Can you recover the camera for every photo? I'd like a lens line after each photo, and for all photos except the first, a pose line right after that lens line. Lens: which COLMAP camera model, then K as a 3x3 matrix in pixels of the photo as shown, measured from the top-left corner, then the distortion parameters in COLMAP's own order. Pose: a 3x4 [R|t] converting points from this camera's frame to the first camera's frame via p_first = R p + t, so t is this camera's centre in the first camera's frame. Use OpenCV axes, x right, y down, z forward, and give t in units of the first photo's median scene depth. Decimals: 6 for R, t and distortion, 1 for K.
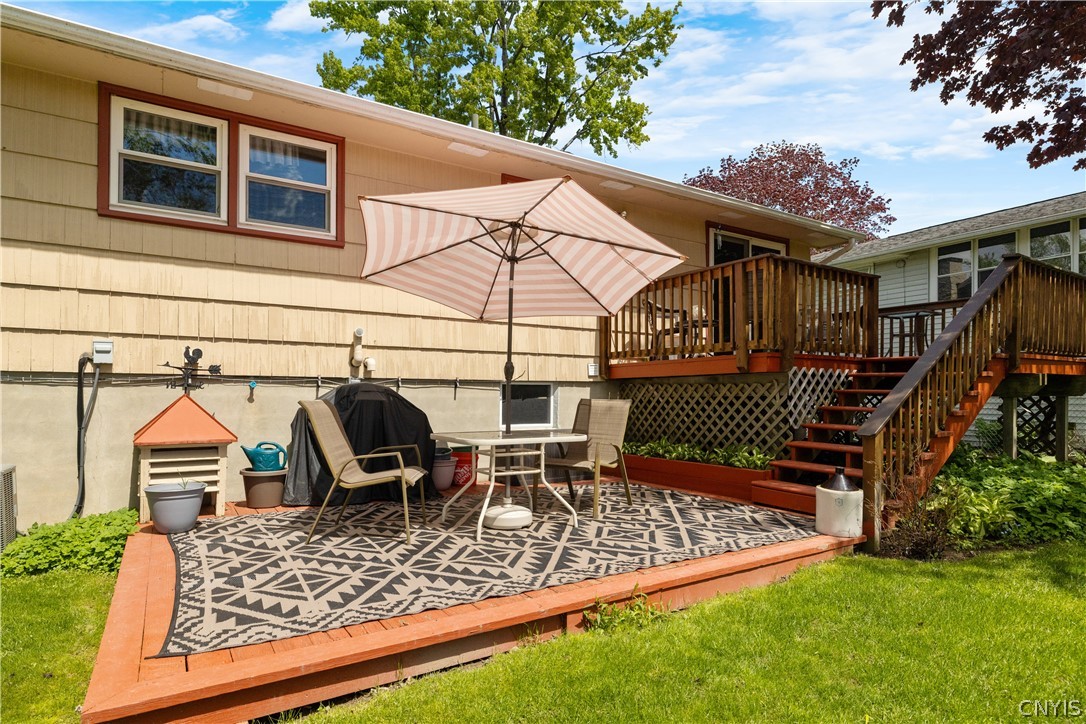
lens RADIAL K [[601.3, 0, 543.4], [0, 601.3, 378.9], [0, 0, 1]] dist [-0.004958, -0.001140]
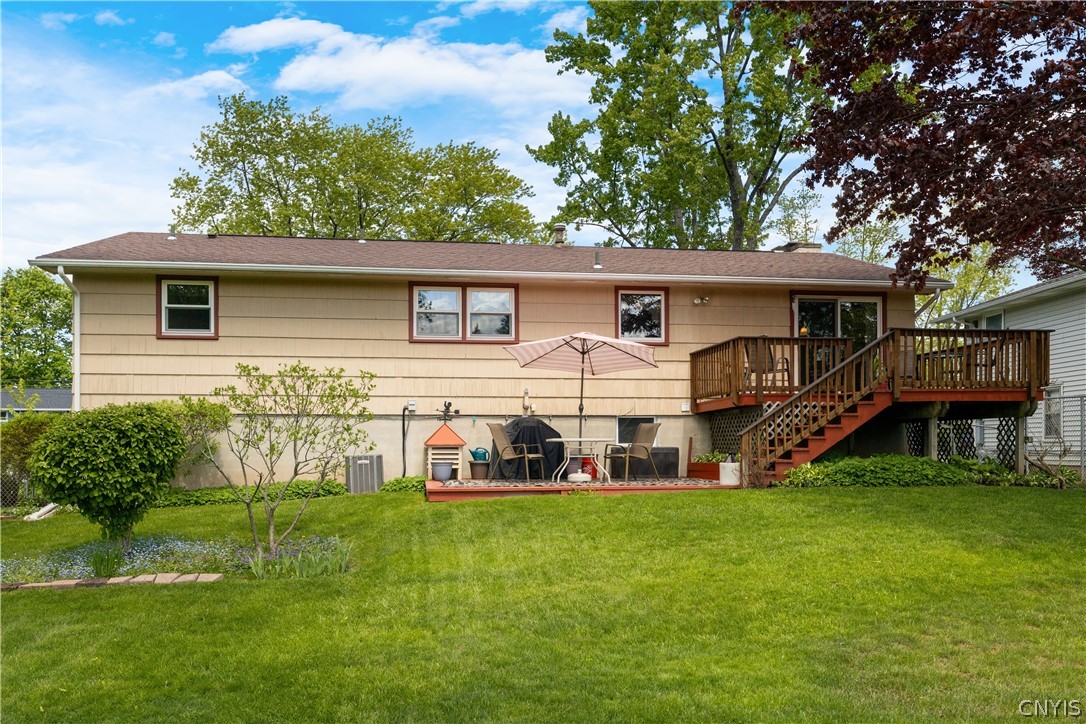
lens RADIAL K [[847.3, 0, 543.0], [0, 847.3, 362.0], [0, 0, 1]] dist [-0.004160, -0.001395]
pose [[0.914151, -0.049383, -0.402354, 0.877252], [0.018187, 0.996549, -0.080990, 0.053644], [0.404965, 0.066719, 0.911895, -1.503221]]
